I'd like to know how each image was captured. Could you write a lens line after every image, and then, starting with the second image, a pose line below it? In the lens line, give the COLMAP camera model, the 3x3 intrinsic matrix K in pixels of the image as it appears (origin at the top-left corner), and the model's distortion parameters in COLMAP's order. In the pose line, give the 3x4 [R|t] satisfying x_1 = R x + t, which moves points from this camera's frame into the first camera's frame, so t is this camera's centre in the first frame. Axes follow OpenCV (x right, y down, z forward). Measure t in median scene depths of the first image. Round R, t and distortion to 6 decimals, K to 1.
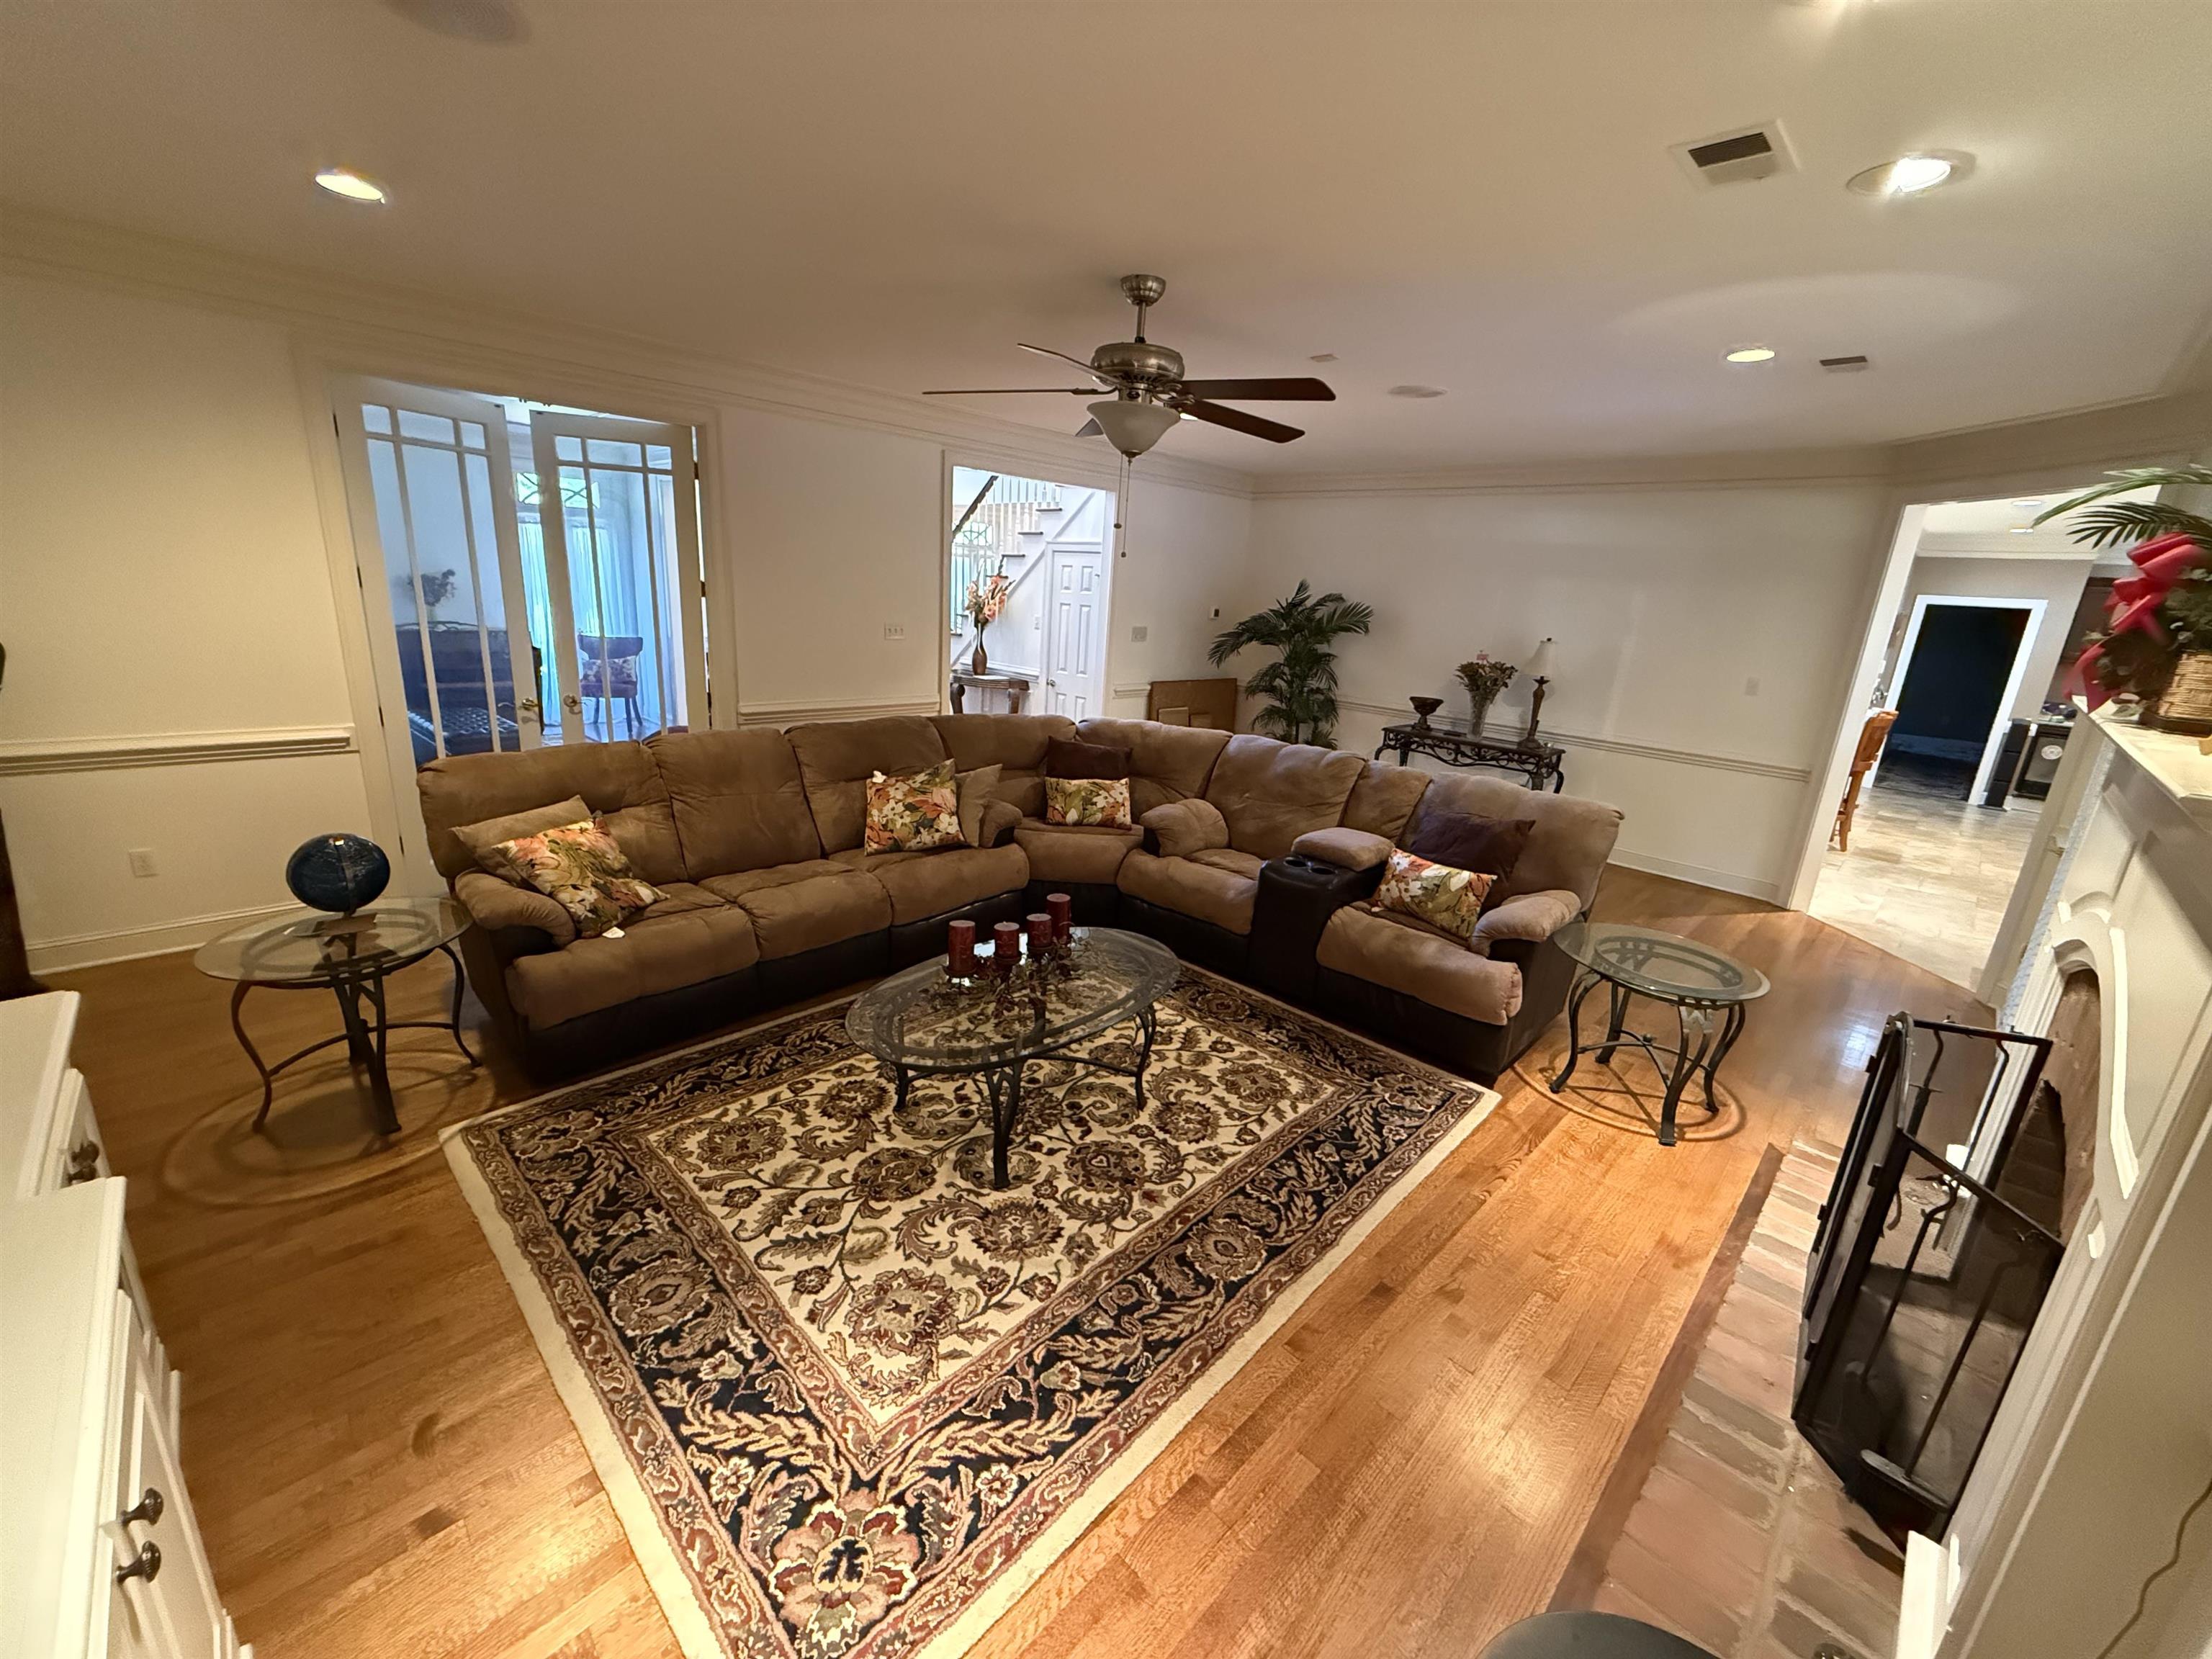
lens RADIAL K [[880.7, 0, 1094.1], [0, 880.7, 833.1], [0, 0, 1]] dist [0.003170, -0.001039]
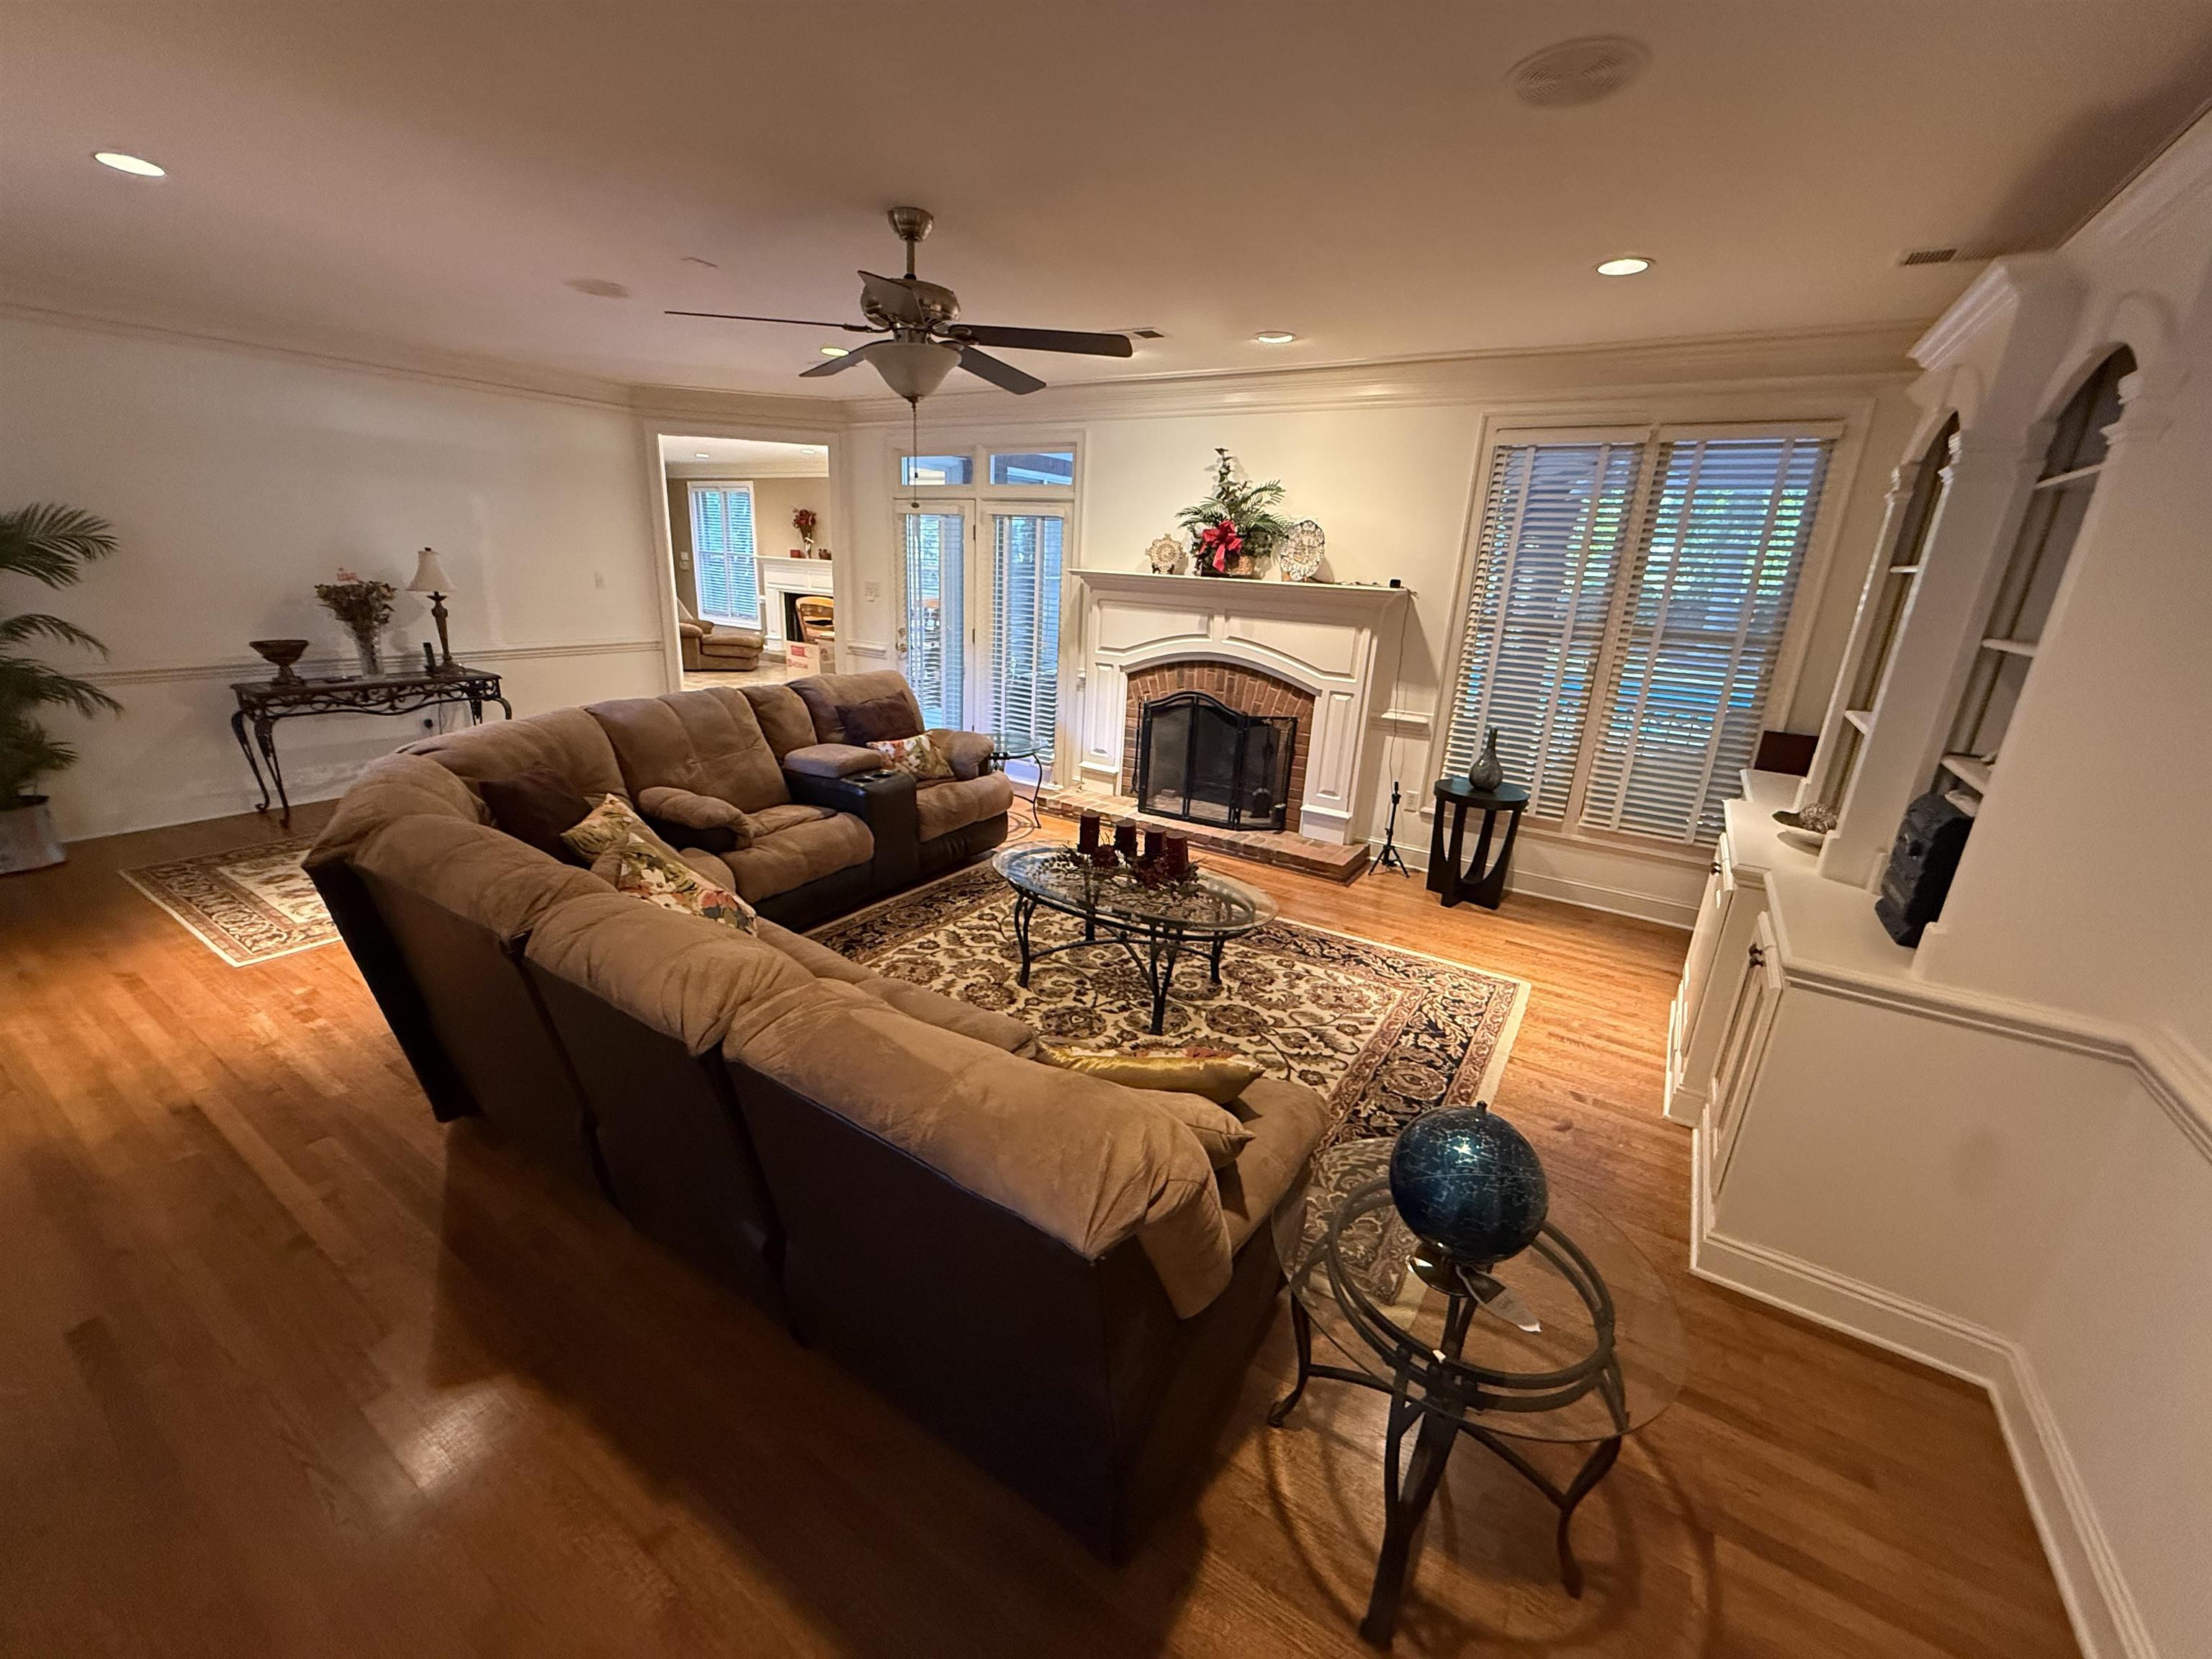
lens RADIAL K [[880.7, 0, 1093.3], [0, 880.7, 827.7], [0, 0, 1]] dist [0.003170, -0.001039]
pose [[-0.201473, -0.357264, 0.912015, -1.387504], [0.212260, 0.893058, 0.396728, -0.469145], [-0.956219, 0.273514, -0.104095, 1.375085]]
